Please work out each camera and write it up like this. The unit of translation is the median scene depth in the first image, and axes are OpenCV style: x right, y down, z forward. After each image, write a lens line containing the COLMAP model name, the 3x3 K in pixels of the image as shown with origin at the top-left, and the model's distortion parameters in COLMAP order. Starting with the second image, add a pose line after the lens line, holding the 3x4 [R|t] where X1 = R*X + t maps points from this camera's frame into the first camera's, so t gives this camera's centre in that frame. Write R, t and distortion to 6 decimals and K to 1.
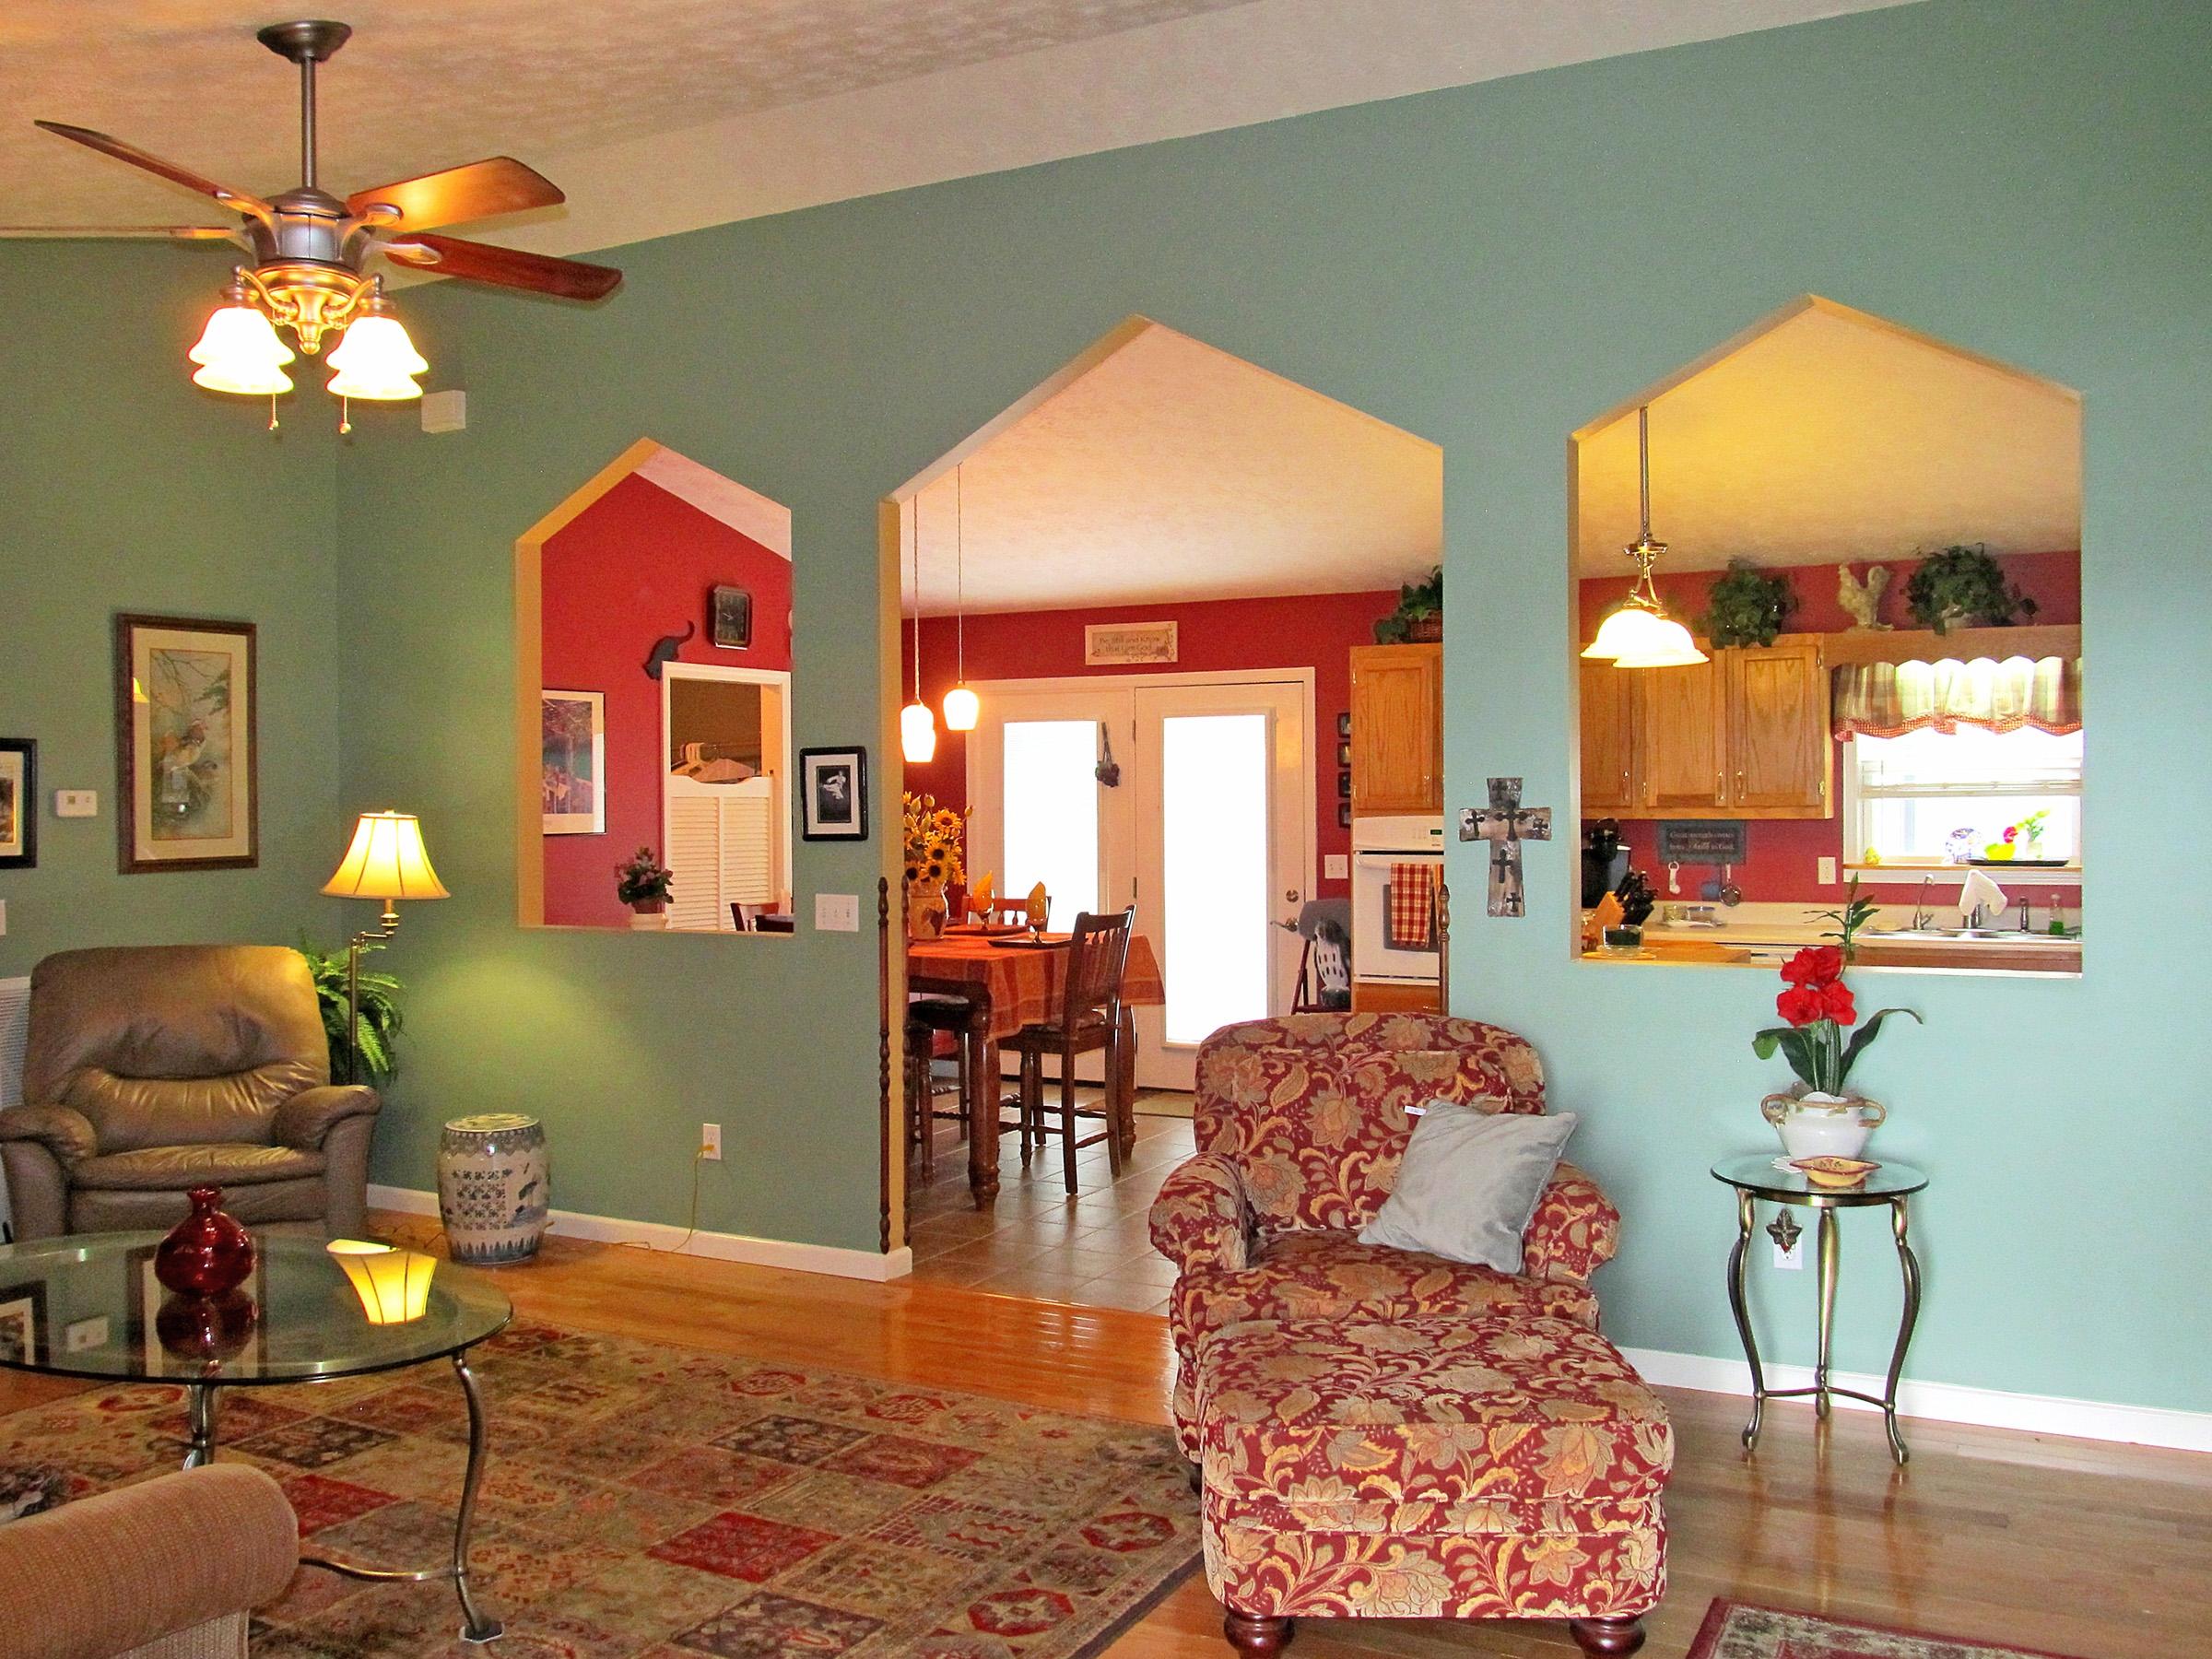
lens RADIAL K [[1853.1, 0, 1105.9], [0, 1853.1, 826.0], [0, 0, 1]] dist [-0.071576, 0.032250]
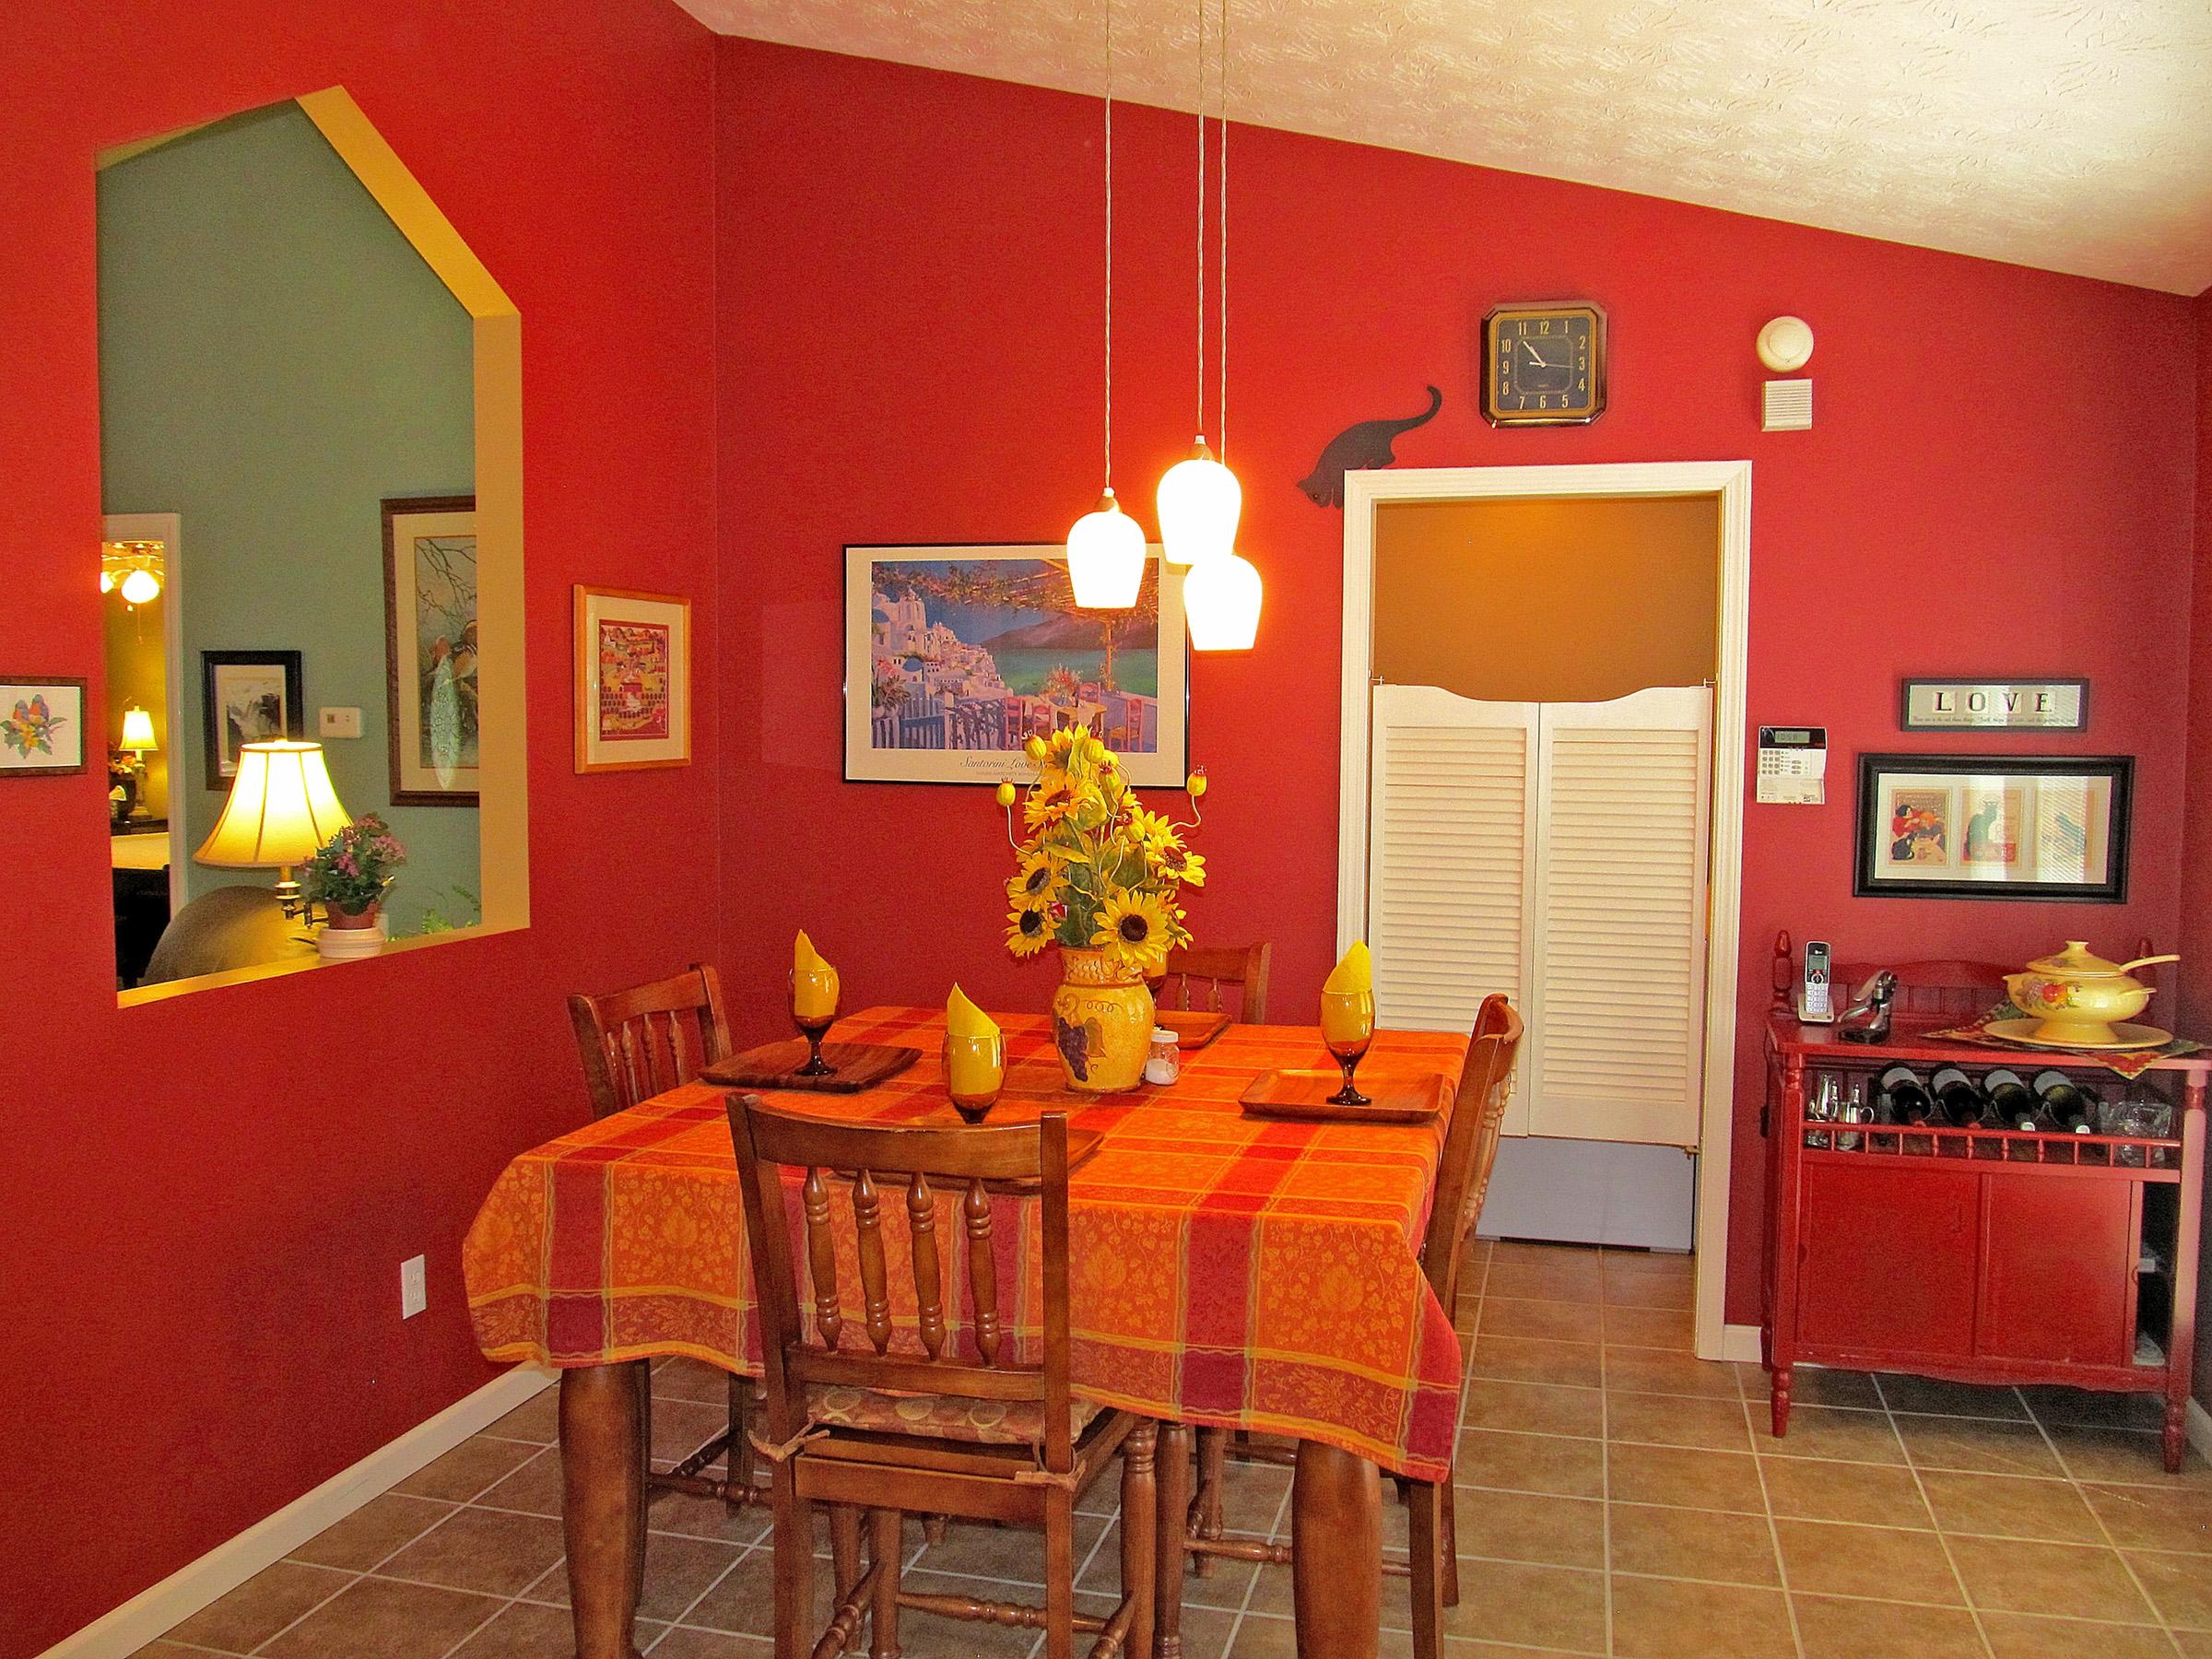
lens RADIAL K [[1853.1, 0, 1101.6], [0, 1853.1, 828.7], [0, 0, 1]] dist [-0.071576, 0.032250]
pose [[0.224687, 0.071967, -0.971770, 0.298851], [-0.022775, 0.997384, 0.068598, -0.023779], [0.974165, 0.006719, 0.225739, 0.904097]]
